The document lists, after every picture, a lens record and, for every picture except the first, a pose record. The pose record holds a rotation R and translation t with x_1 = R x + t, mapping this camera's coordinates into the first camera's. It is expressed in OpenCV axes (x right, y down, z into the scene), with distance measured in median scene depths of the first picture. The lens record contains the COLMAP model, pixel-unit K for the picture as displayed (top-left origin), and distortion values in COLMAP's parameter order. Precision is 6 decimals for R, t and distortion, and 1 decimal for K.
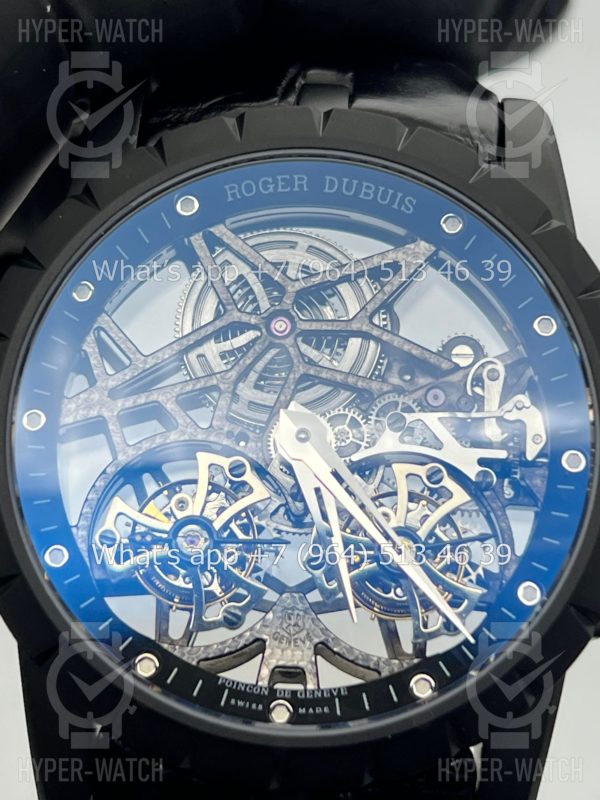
lens RADIAL K [[1897.2, 0, 282.3], [0, 1897.2, 405.8], [0, 0, 1]] dist [0.335476, 0.000000]
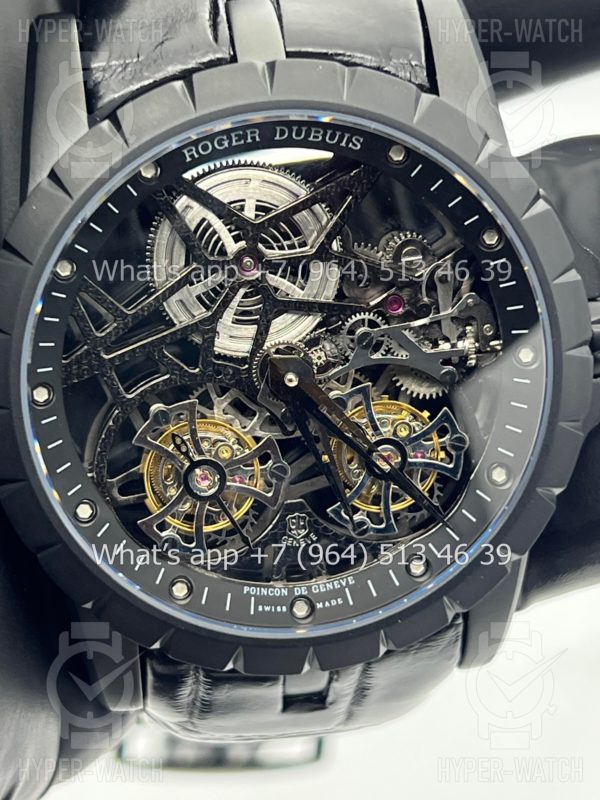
lens RADIAL K [[1897.2, 0, 302.1], [0, 1897.2, 407.3], [0, 0, 1]] dist [0.335476, 0.000000]
pose [[0.980507, -0.160205, 0.113757, -0.107769], [0.107872, 0.922817, 0.369828, -0.365607], [-0.164225, -0.350348, 0.922110, -0.027616]]
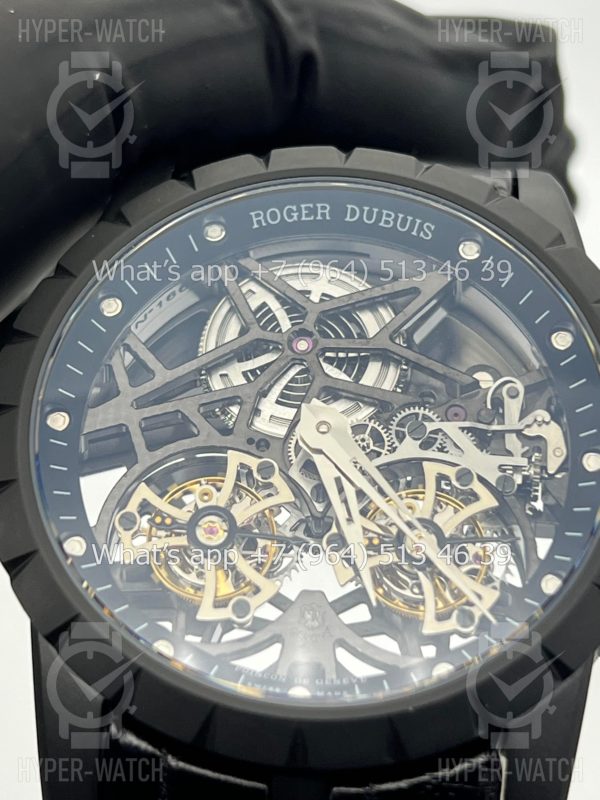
lens RADIAL K [[1897.2, 0, 288.0], [0, 1897.2, 406.1], [0, 0, 1]] dist [0.335476, 0.000000]
pose [[0.999767, 0.006732, -0.020533, 0.012351], [-0.012074, 0.962101, -0.272425, 0.269789], [0.017920, 0.272609, 0.961958, 0.026738]]
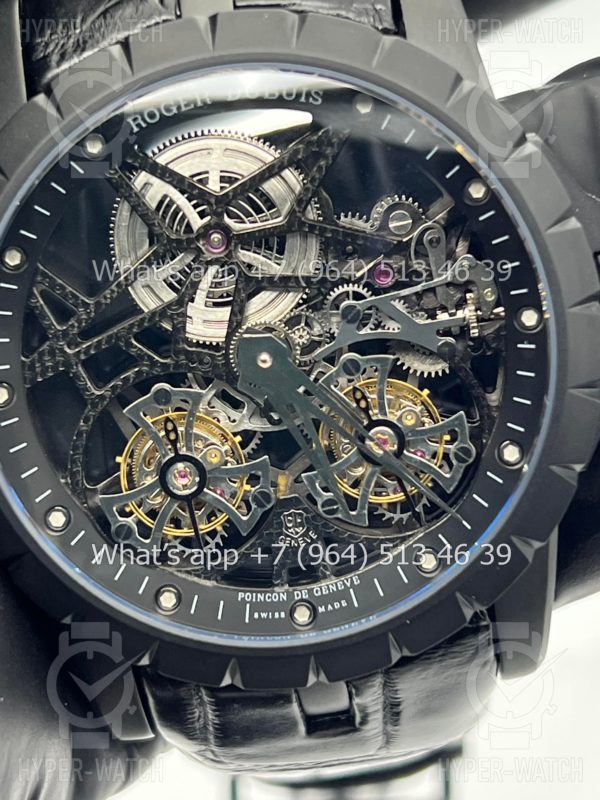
lens RADIAL K [[1897.2, 0, 303.5], [0, 1897.2, 398.0], [0, 0, 1]] dist [0.335476, 0.000000]
pose [[0.974895, -0.222066, -0.016349, 0.041816], [0.216906, 0.930512, 0.295124, -0.251404], [-0.050324, -0.291261, 0.955319, 0.023245]]
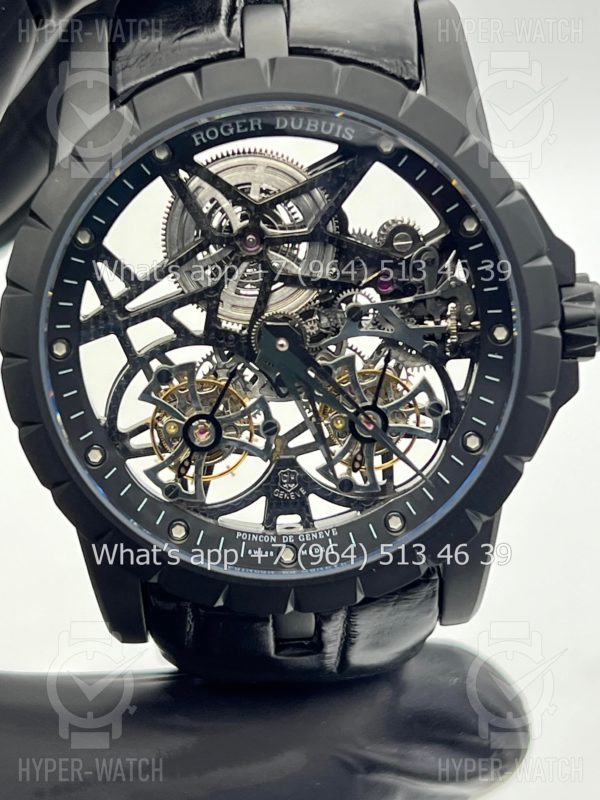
lens RADIAL K [[1897.2, 0, 298.1], [0, 1897.2, 403.0], [0, 0, 1]] dist [0.335476, 0.000000]
pose [[0.993021, -0.114812, 0.026989, -0.015871], [0.099540, 0.938595, 0.330351, -0.342560], [-0.063260, -0.325359, 0.943472, -0.169002]]
